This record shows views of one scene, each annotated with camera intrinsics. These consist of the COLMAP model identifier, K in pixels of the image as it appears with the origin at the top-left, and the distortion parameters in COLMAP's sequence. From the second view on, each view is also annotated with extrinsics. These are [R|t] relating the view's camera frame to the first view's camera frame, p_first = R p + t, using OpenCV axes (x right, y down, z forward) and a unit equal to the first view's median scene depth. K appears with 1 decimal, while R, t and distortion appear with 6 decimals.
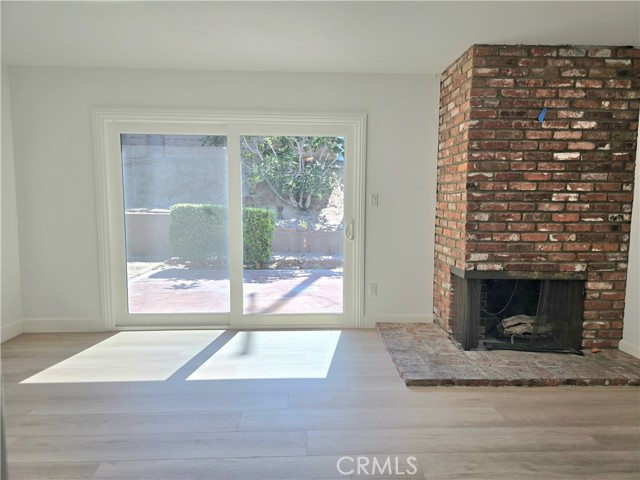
lens RADIAL K [[432.3, 0, 320.0], [0, 432.3, 240.0], [0, 0, 1]] dist [0.047808, -0.054650]
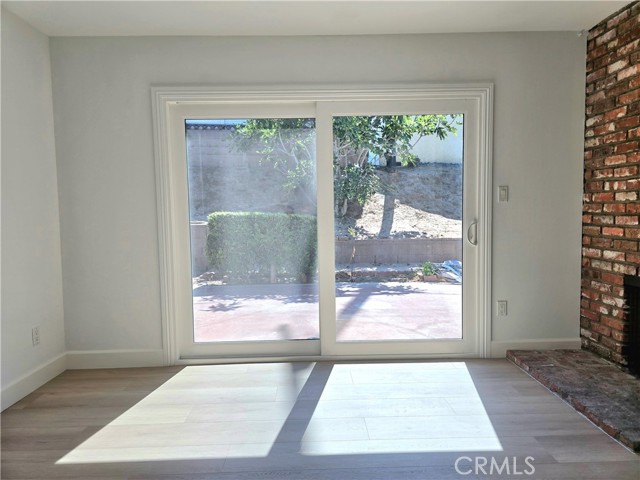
lens RADIAL K [[444.7, 0, 320.0], [0, 444.7, 240.0], [0, 0, 1]] dist [0.047346, -0.056175]
pose [[0.999258, -0.022638, -0.031166, -0.188106], [0.021845, 0.999435, -0.025549, 0.005604], [0.031727, 0.024850, 0.999188, 0.188153]]
